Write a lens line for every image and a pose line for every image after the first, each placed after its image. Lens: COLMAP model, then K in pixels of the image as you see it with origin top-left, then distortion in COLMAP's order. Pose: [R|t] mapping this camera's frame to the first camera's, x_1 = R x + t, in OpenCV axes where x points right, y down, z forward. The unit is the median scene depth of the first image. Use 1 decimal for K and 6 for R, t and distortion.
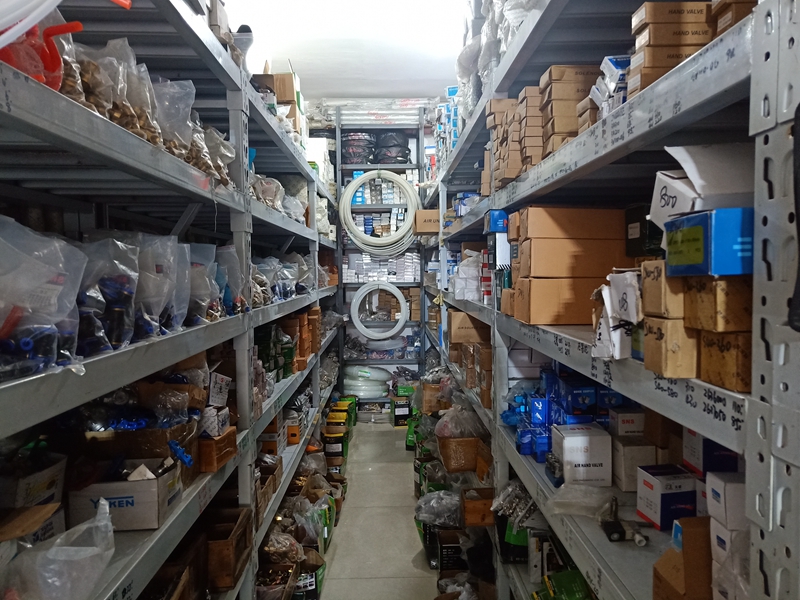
lens RADIAL K [[602.7, 0, 400.0], [0, 602.7, 300.0], [0, 0, 1]] dist [0.043068, -0.003371]
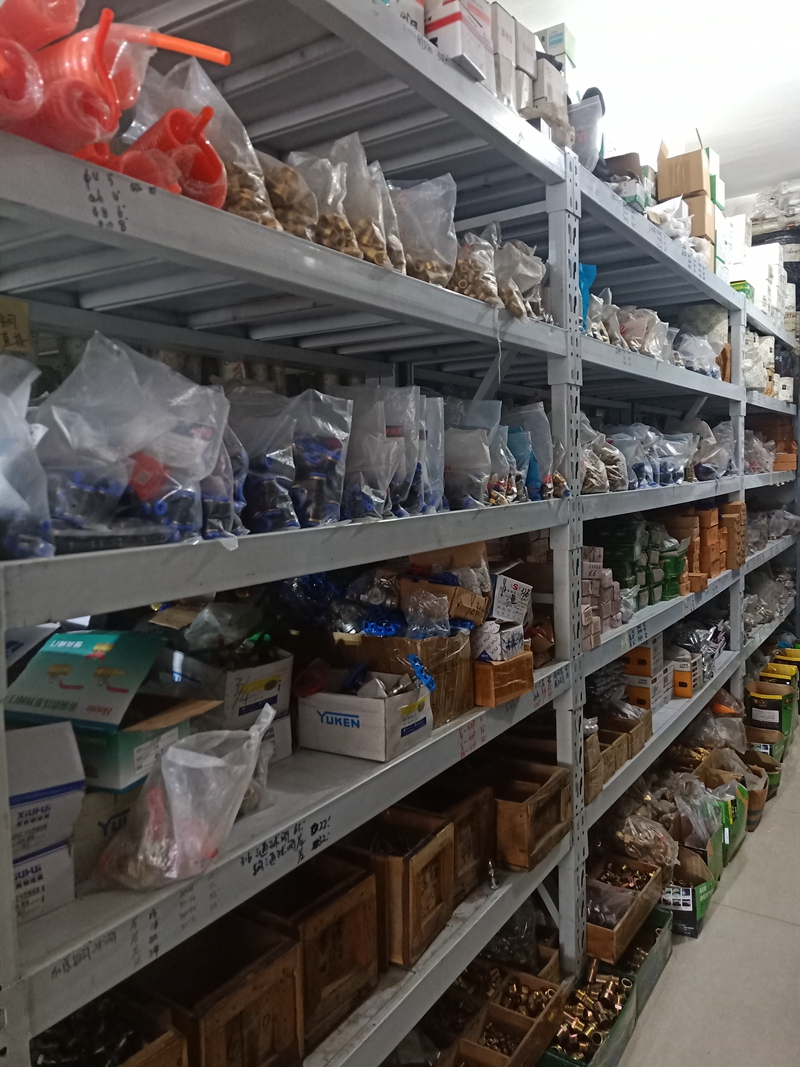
lens RADIAL K [[803.8, 0, 400.0], [0, 803.8, 526.3], [0, 0, 1]] dist [0.043068, -0.003371]
pose [[0.822366, 0.028031, -0.568268, 0.102121], [-0.009319, 0.999315, 0.035806, 0.018006], [0.568882, -0.024150, 0.822064, 0.086284]]
